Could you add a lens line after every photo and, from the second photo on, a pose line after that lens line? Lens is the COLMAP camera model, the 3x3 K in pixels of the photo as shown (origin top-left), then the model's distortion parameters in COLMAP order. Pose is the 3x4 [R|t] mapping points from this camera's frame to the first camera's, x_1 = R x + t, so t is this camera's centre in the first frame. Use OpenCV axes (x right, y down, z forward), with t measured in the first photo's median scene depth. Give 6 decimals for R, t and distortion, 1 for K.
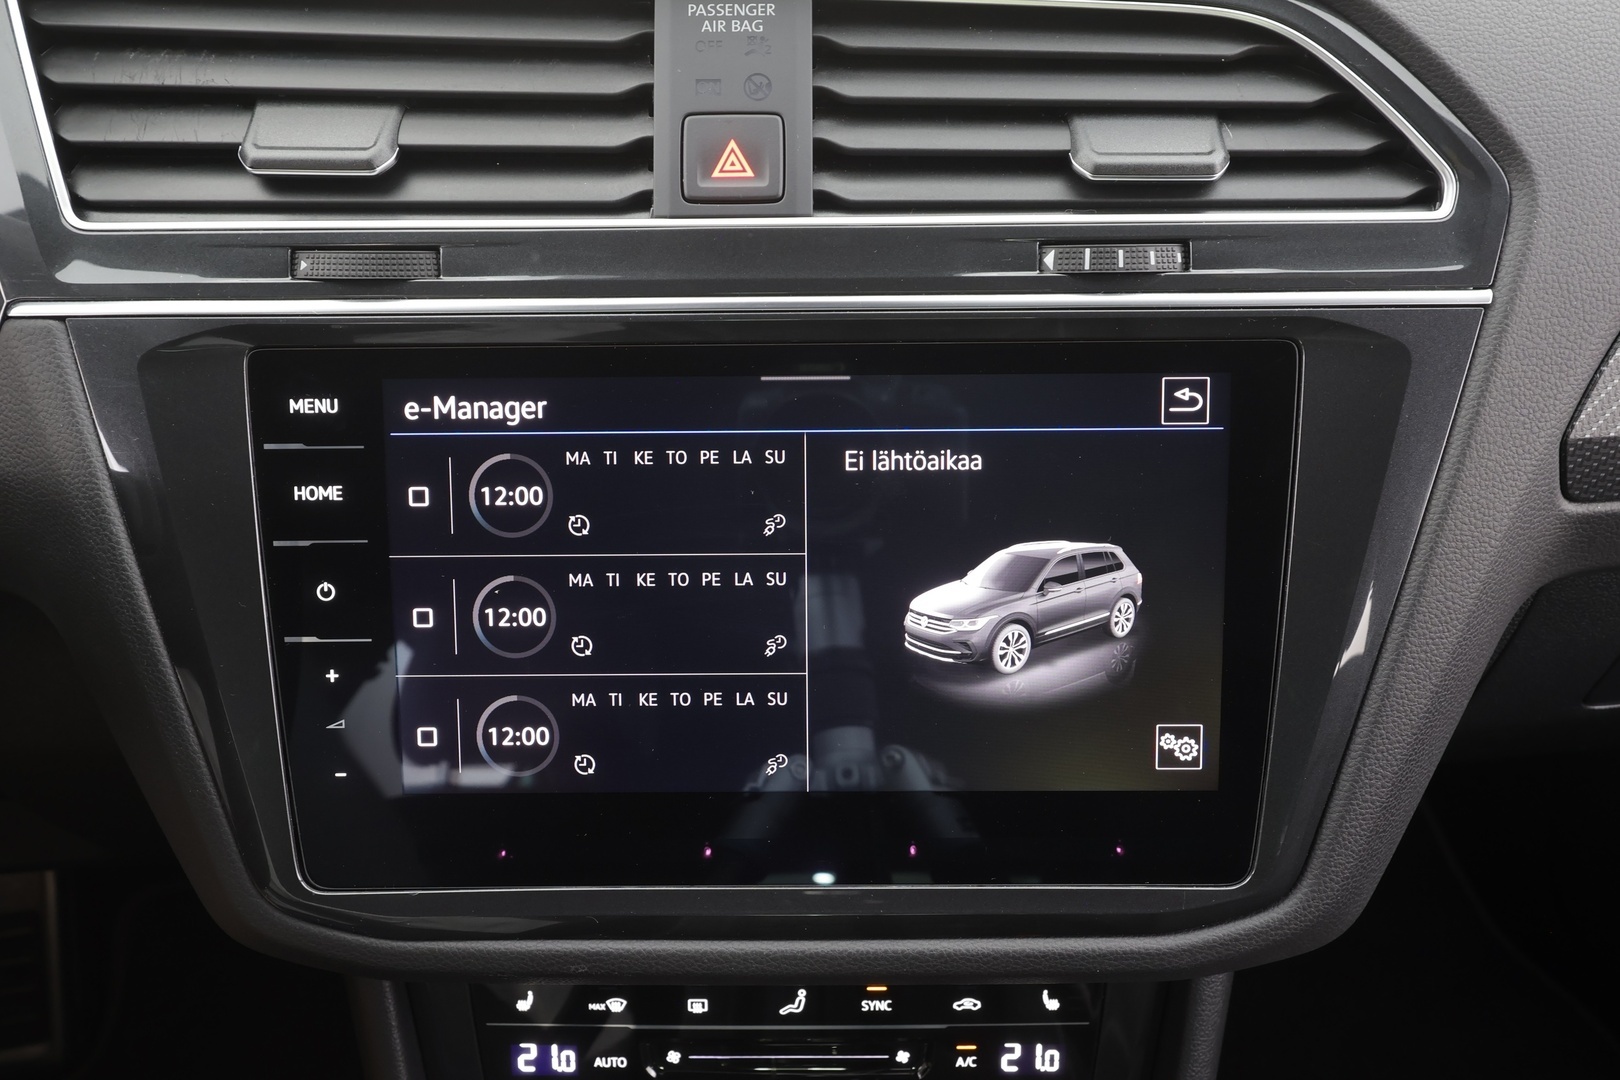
lens RADIAL K [[1121.6, 0, 812.3], [0, 1121.6, 549.2], [0, 0, 1]] dist [-0.002930, 0.002672]
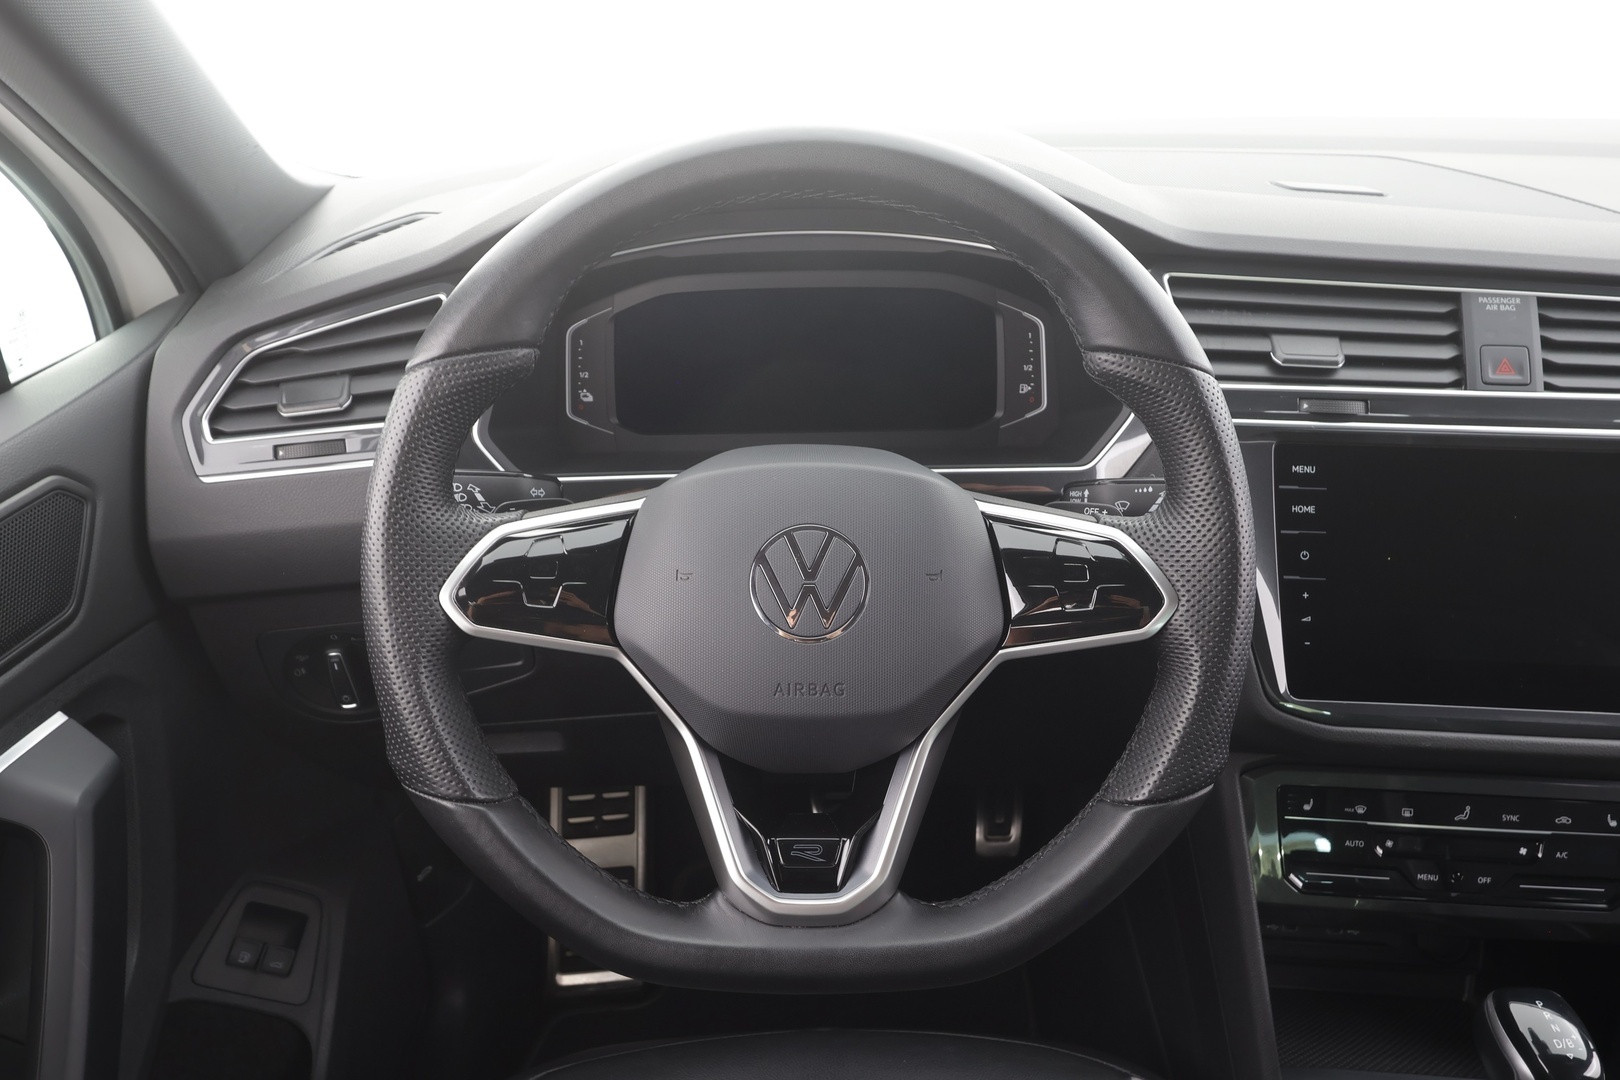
lens RADIAL K [[1121.6, 0, 811.7], [0, 1121.6, 547.6], [0, 0, 1]] dist [-0.002930, 0.002672]
pose [[0.996929, 0.044540, -0.064416, -1.238619], [-0.053551, 0.987876, -0.145718, 0.385896], [0.057144, 0.148720, 0.987227, -1.161979]]
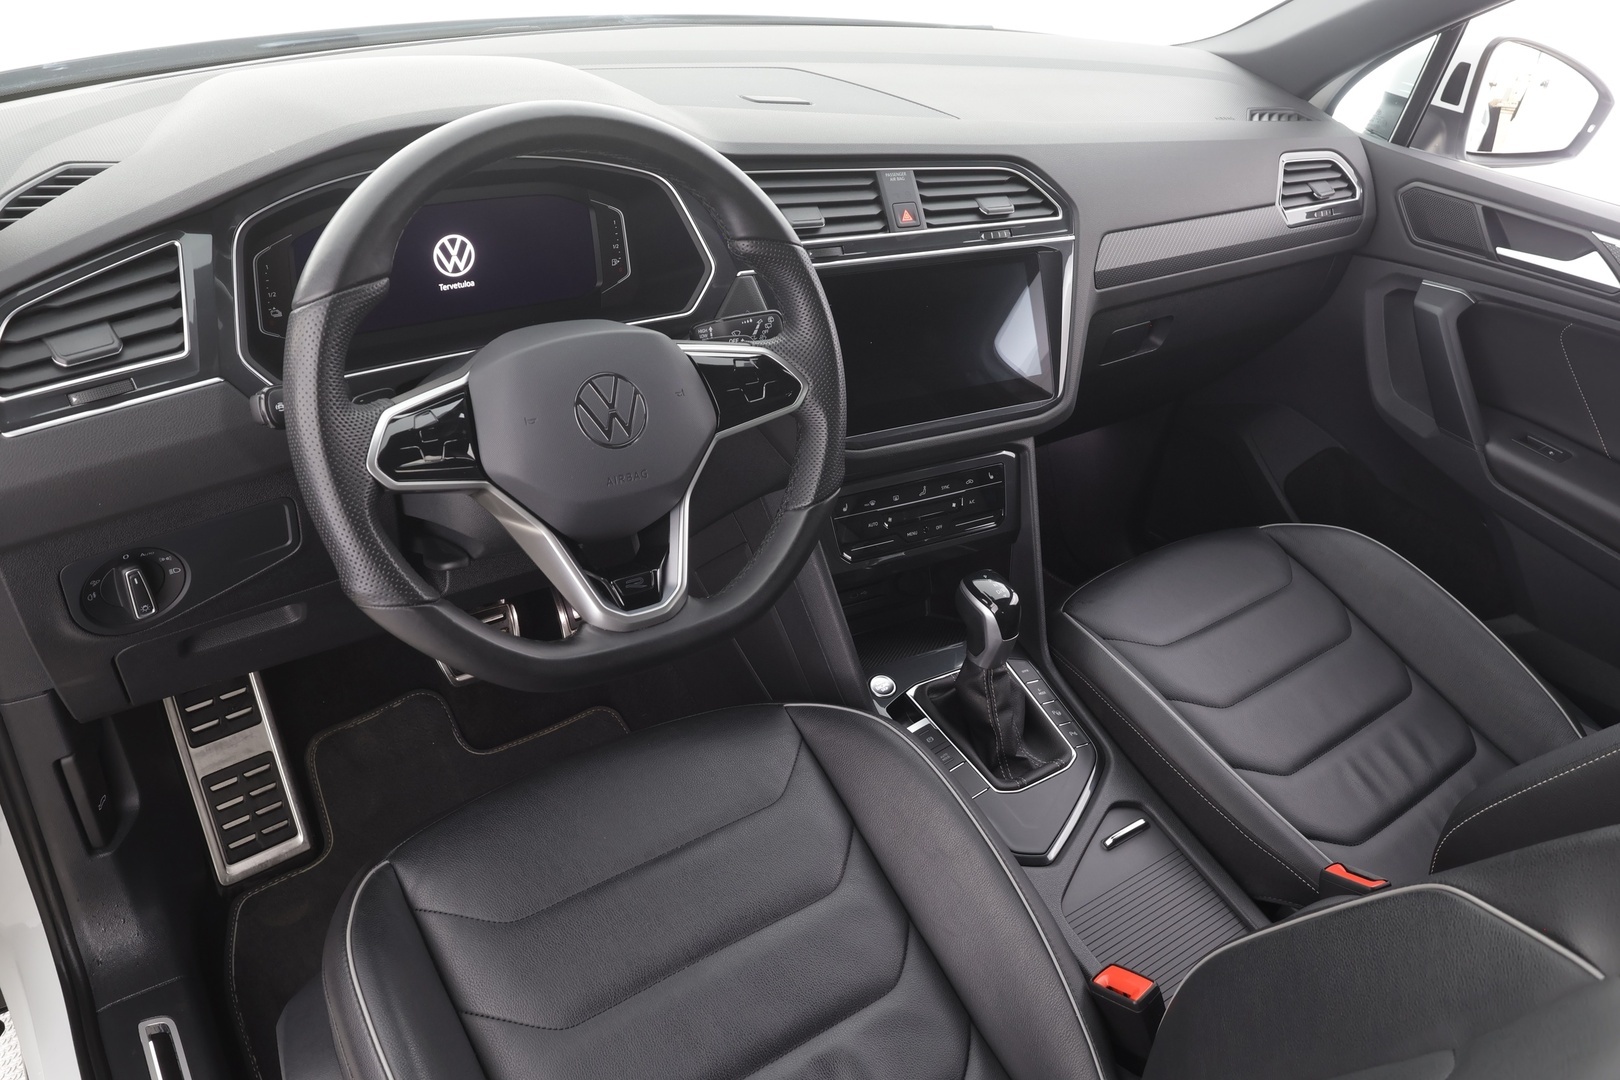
lens RADIAL K [[1174.6, 0, 813.3], [0, 1174.6, 548.8], [0, 0, 1]] dist [0.013075, 0.003782]
pose [[0.860936, -0.197009, 0.469016, -2.272181], [0.210611, 0.977278, 0.023902, 0.537376], [-0.463068, 0.078202, 0.882866, -2.082128]]
